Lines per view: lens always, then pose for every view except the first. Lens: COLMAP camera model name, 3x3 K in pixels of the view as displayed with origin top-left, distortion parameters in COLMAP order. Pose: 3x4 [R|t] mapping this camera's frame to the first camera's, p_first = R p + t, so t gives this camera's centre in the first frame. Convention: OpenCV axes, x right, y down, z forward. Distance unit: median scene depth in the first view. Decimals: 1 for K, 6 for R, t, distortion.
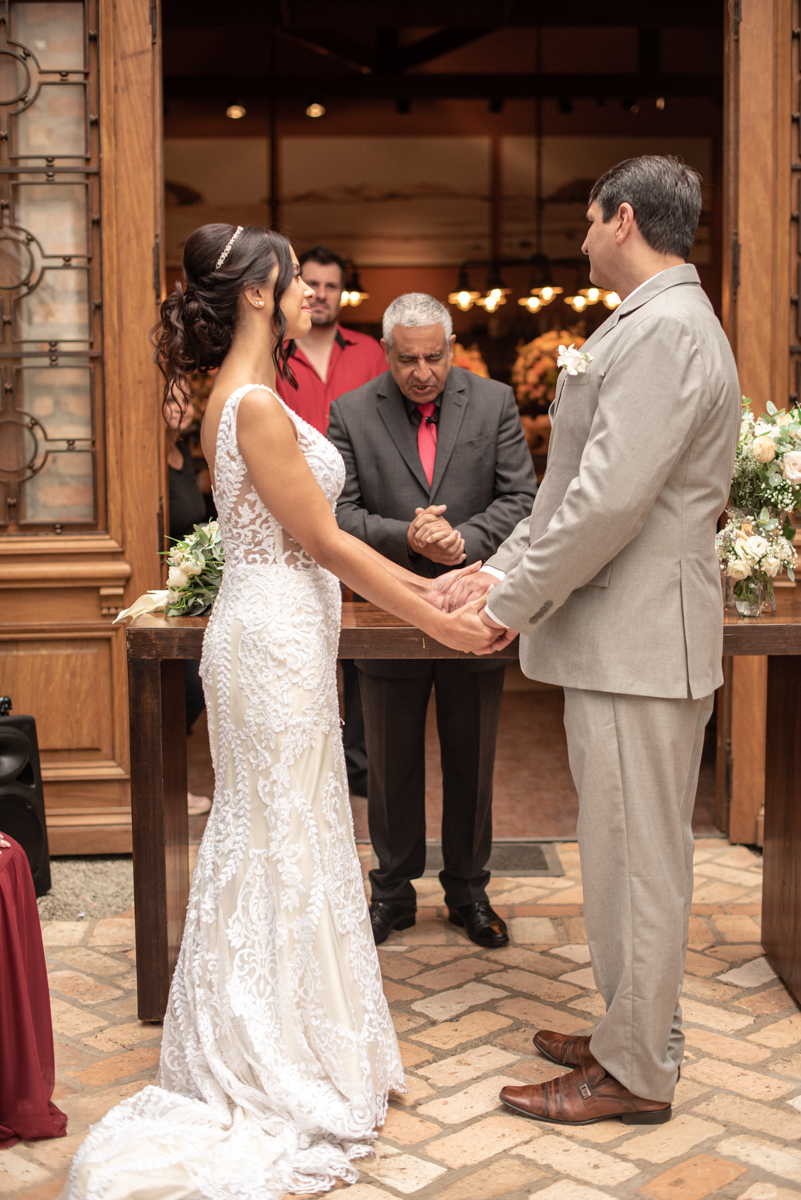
lens RADIAL K [[1792.1, 0, 400.5], [0, 1792.1, 600.0], [0, 0, 1]] dist [-0.139379, 0.055567]
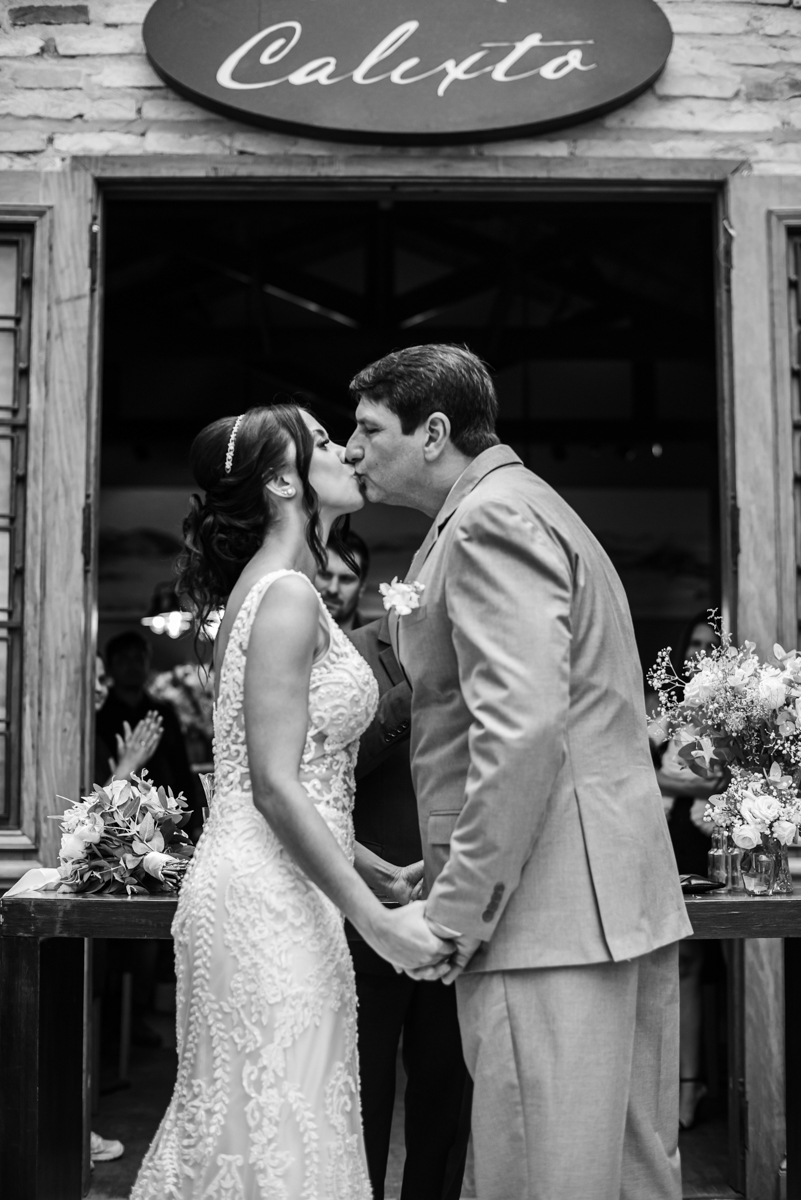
lens RADIAL K [[1792.1, 0, 400.5], [0, 1792.1, 600.0], [0, 0, 1]] dist [-0.139379, 0.055567]
pose [[0.999966, 0.005694, -0.005942, 0.026606], [-0.006899, 0.973625, -0.228051, 0.051481], [0.004487, 0.228085, 0.973631, 0.135317]]
